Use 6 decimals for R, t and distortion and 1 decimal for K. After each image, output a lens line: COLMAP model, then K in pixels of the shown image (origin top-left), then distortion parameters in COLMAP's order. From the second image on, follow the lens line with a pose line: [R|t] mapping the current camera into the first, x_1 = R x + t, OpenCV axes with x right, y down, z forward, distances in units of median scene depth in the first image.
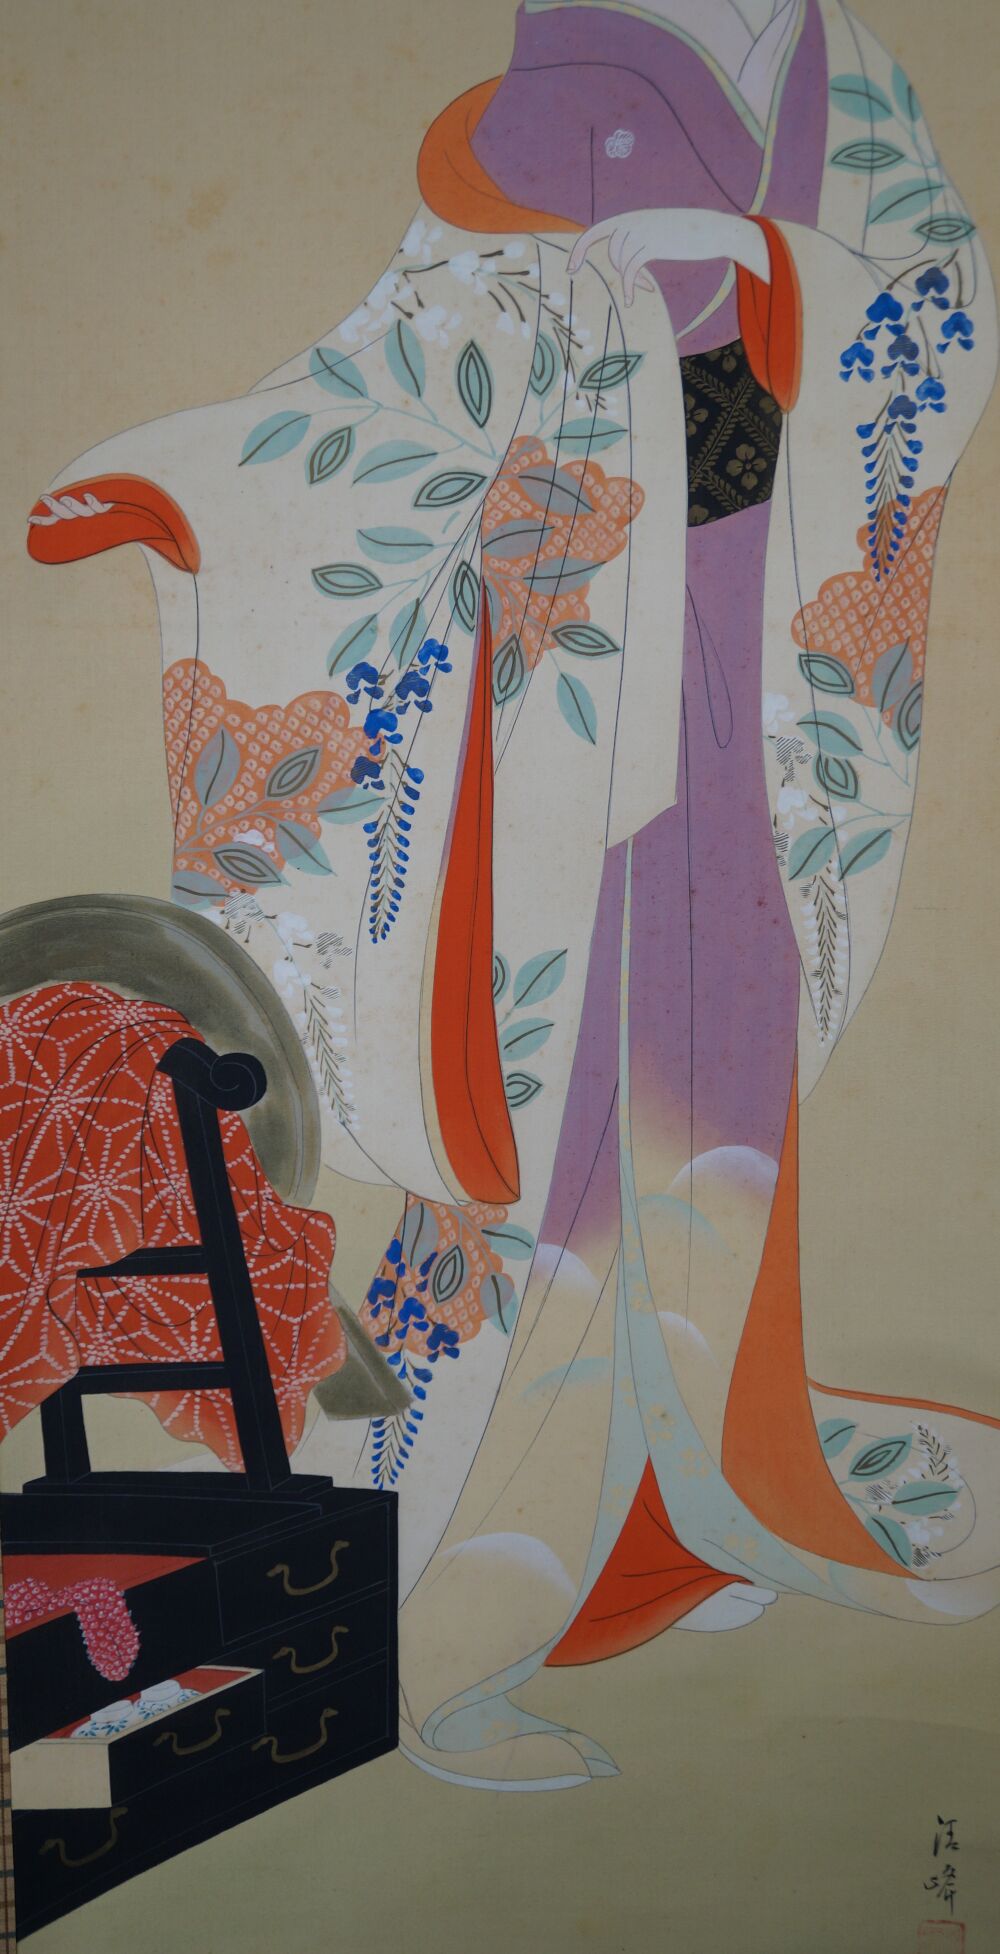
lens RADIAL K [[2068.9, 0, 624.7], [0, 2068.9, 1031.6], [0, 0, 1]] dist [-0.020145, 0.000000]
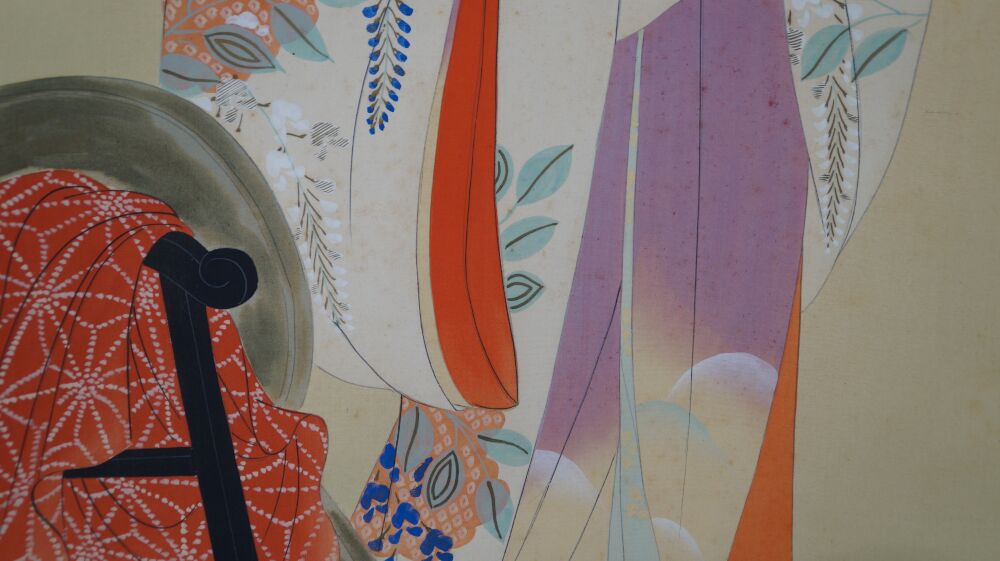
lens RADIAL K [[810.0, 0, 519.8], [0, 810.0, 322.2], [0, 0, 1]] dist [-0.073295, 0.030075]
pose [[0.999516, 0.014827, 0.027335, -0.061794], [-0.014705, 0.999881, -0.004637, 0.044740], [-0.027400, 0.004232, 0.999616, 0.629174]]
